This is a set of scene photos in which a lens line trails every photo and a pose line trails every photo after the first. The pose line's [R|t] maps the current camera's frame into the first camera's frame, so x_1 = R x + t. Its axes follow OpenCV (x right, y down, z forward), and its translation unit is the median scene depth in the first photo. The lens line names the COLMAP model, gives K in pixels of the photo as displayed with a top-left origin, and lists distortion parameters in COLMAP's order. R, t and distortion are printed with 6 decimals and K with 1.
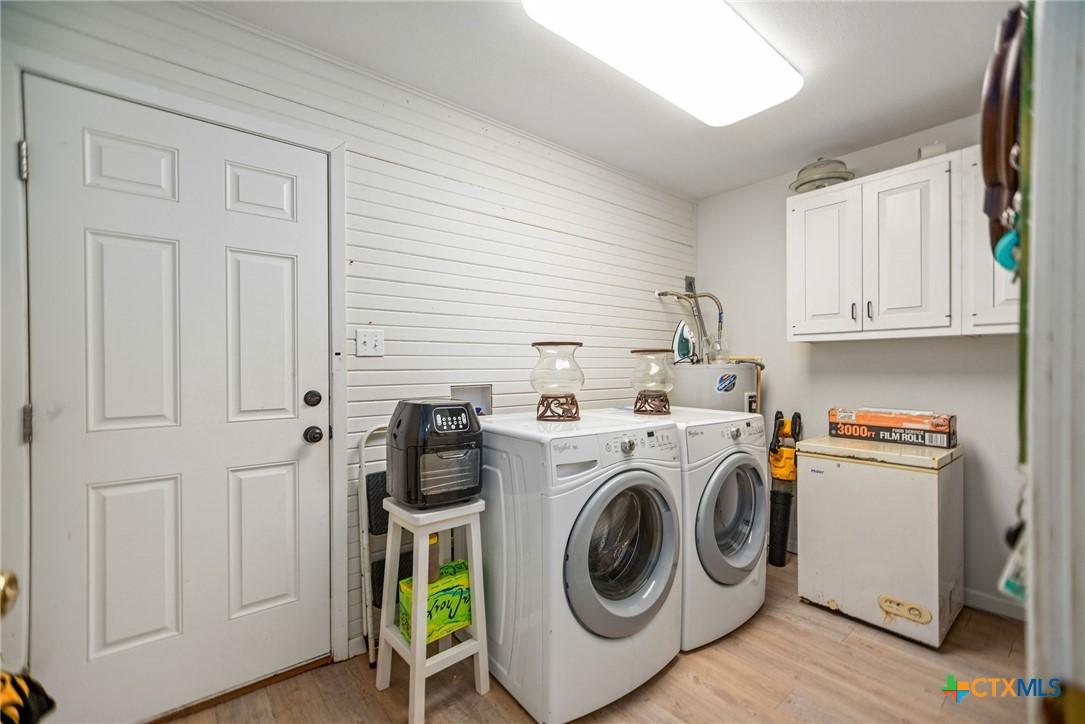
lens RADIAL K [[461.2, 0, 534.6], [0, 461.2, 365.6], [0, 0, 1]] dist [0.020027, 0.001067]
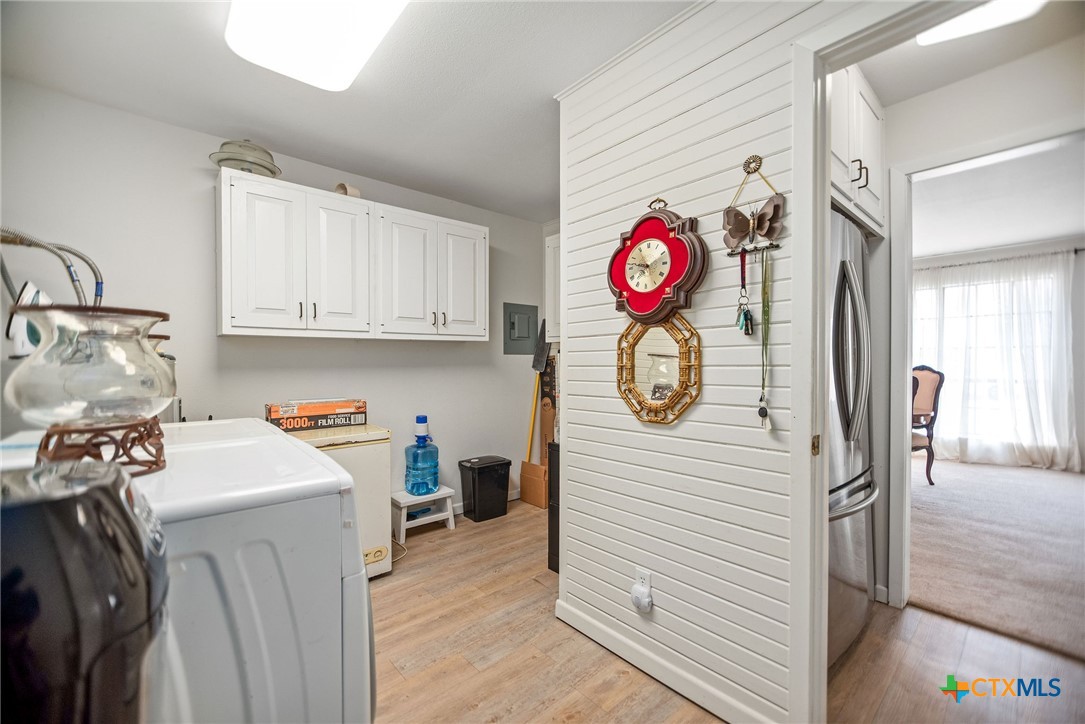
lens RADIAL K [[461.2, 0, 535.6], [0, 461.2, 361.8], [0, 0, 1]] dist [0.020027, 0.001067]
pose [[-0.043595, -0.003574, 0.999043, -0.401142], [0.001210, 0.999993, 0.003630, -0.002005], [-0.999049, 0.001367, -0.043590, 0.532155]]
